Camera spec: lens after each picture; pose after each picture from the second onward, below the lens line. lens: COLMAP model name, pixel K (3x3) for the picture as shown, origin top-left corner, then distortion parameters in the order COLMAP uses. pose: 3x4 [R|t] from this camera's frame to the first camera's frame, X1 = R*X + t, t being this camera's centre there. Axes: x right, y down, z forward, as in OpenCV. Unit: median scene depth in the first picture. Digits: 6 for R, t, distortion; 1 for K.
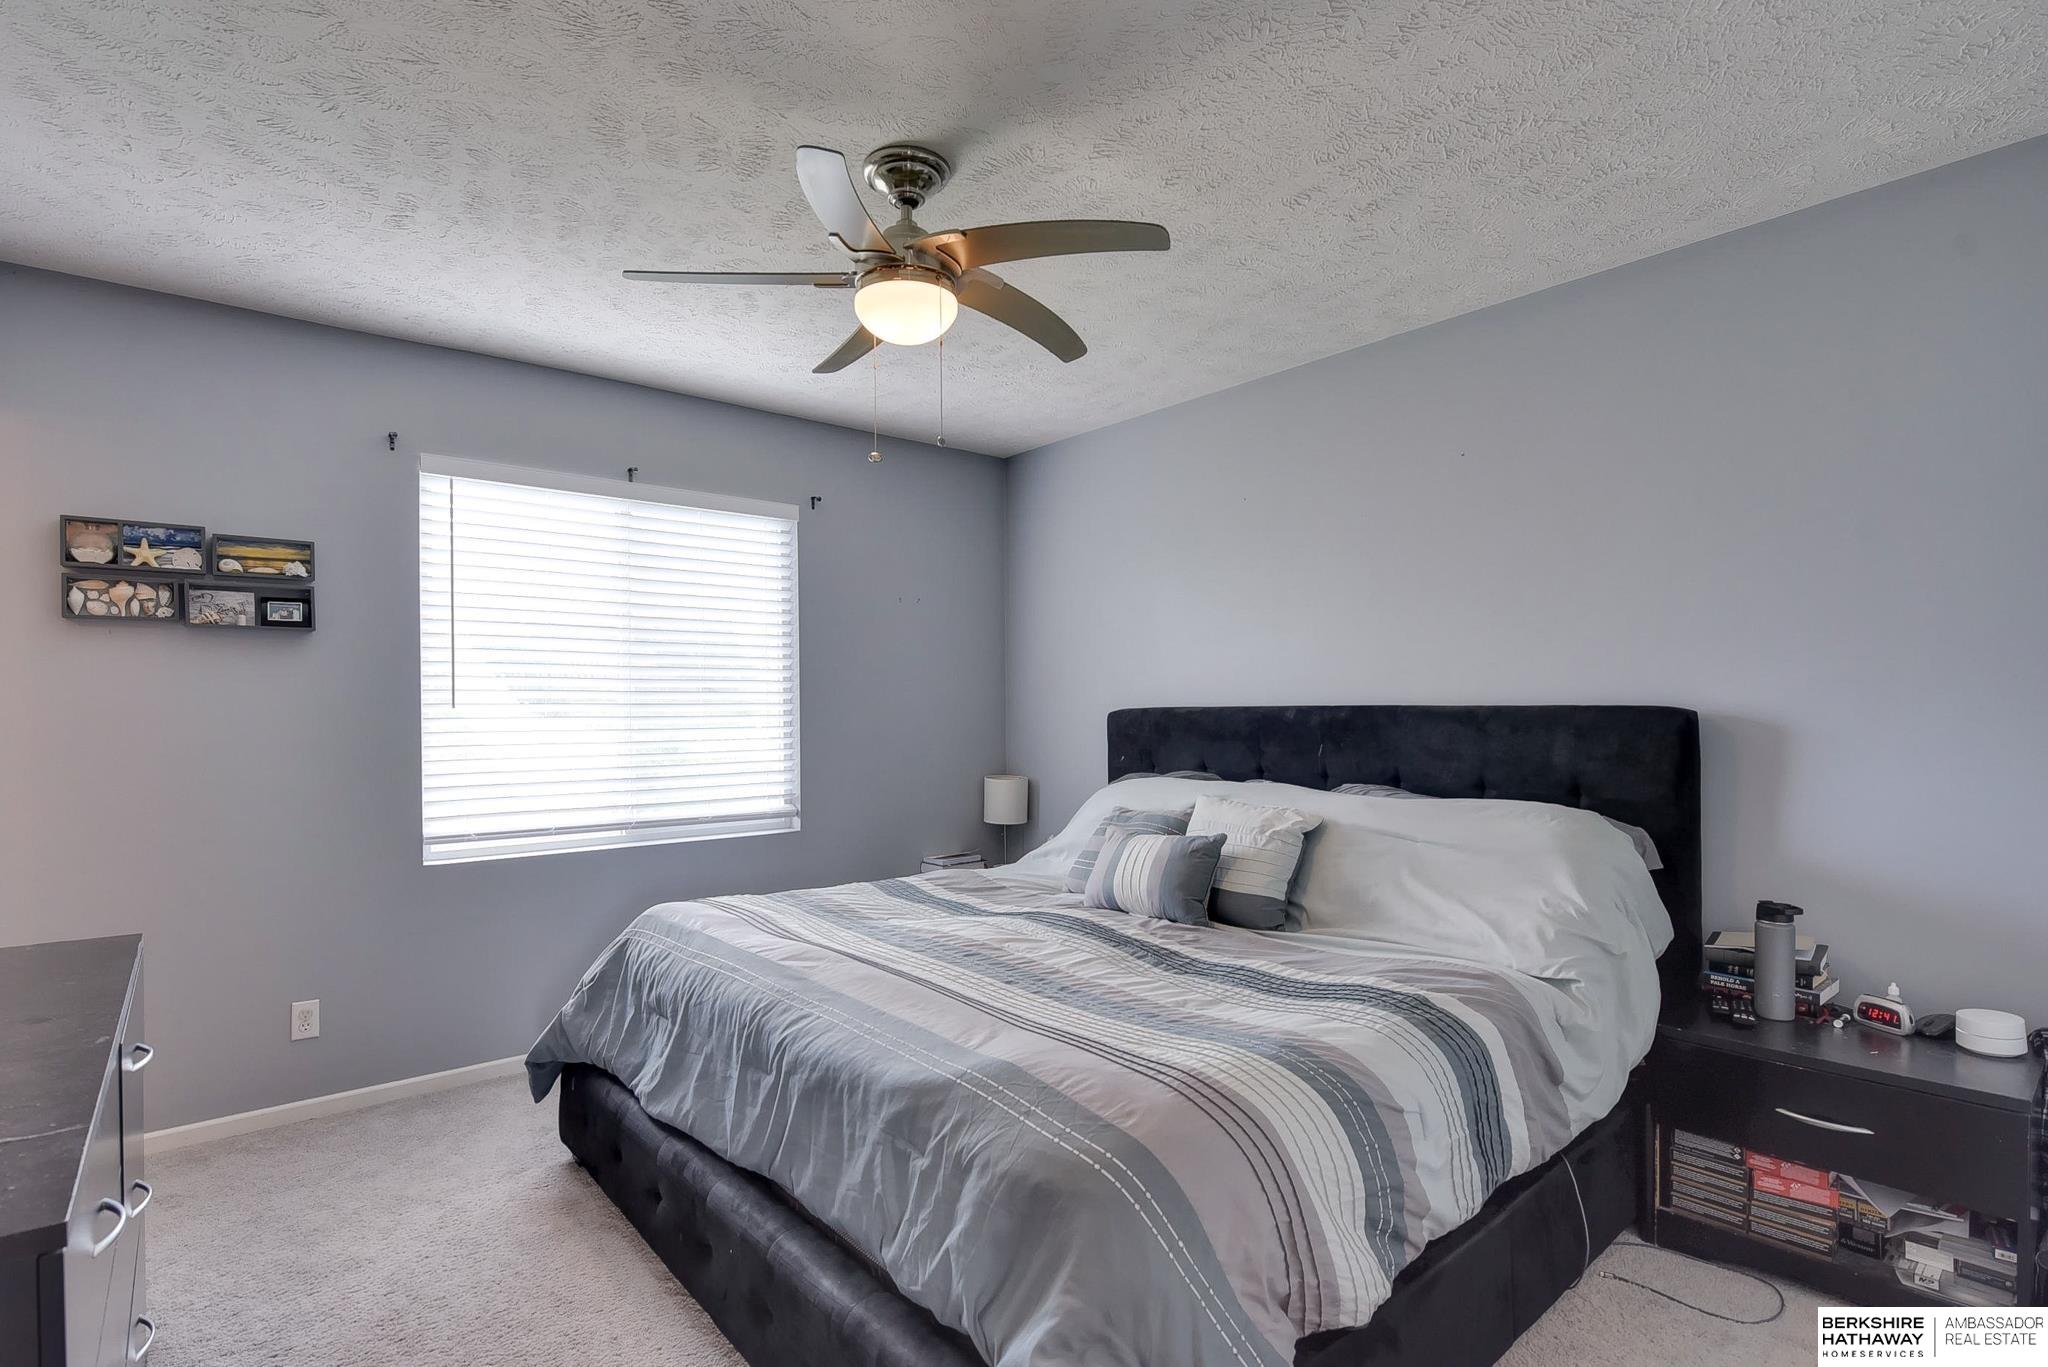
lens RADIAL K [[973.8, 0, 1018.1], [0, 973.8, 697.7], [0, 0, 1]] dist [-0.011662, -0.001600]
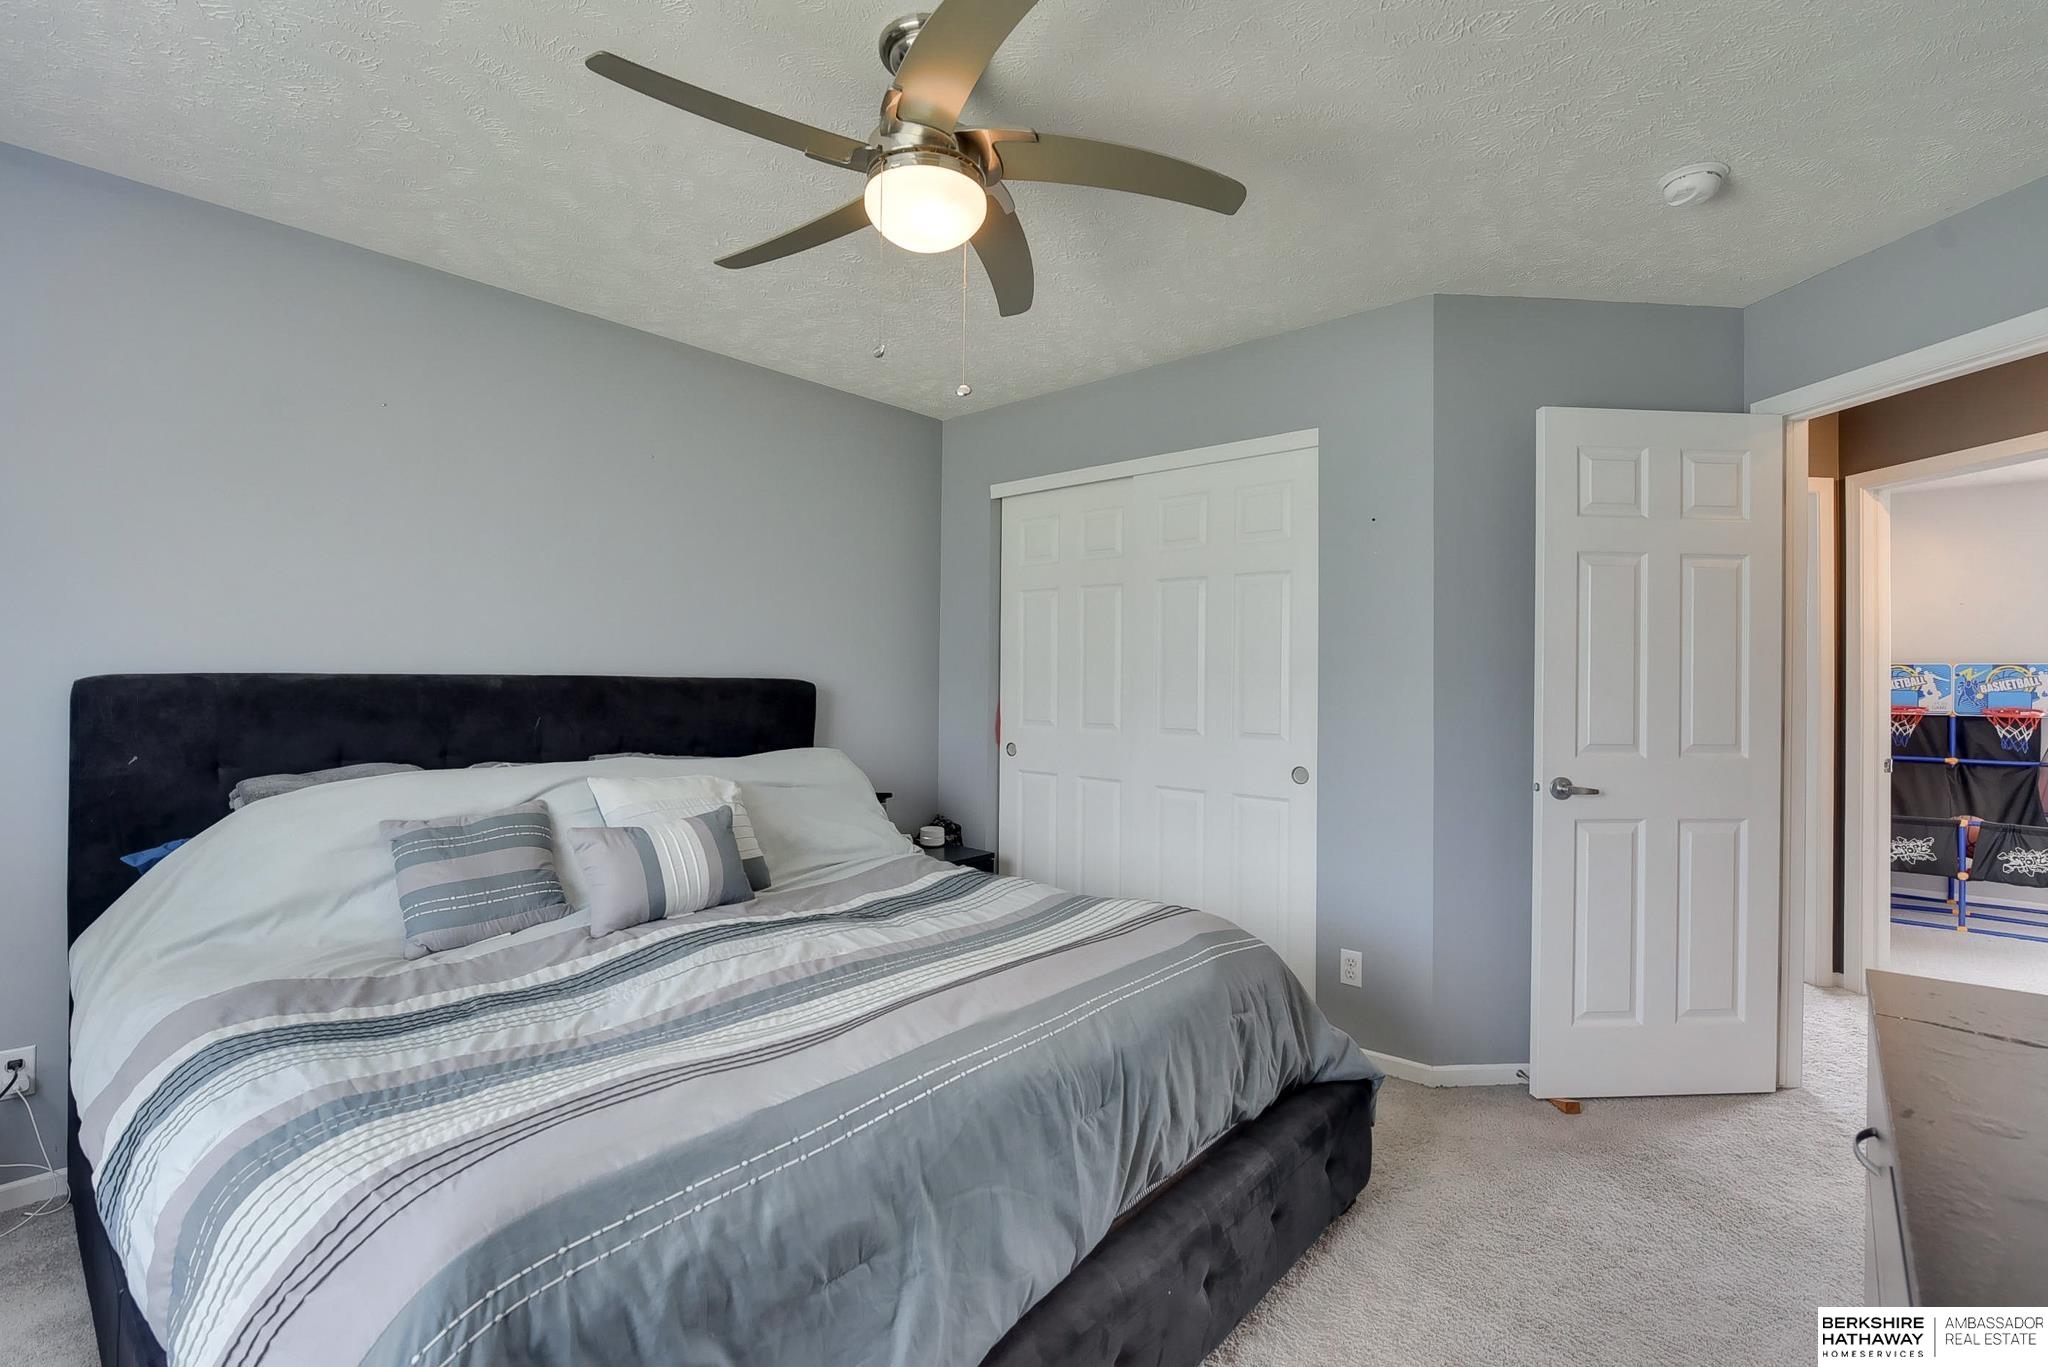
lens RADIAL K [[909.4, 0, 1024.0], [0, 909.4, 683.5], [0, 0, 1]] dist [0.001128, 0.000301]
pose [[-0.153376, -0.008692, 0.988130, -0.687677], [-0.028704, 0.999579, 0.004338, -0.001222], [-0.987751, -0.027698, -0.153561, 0.763903]]
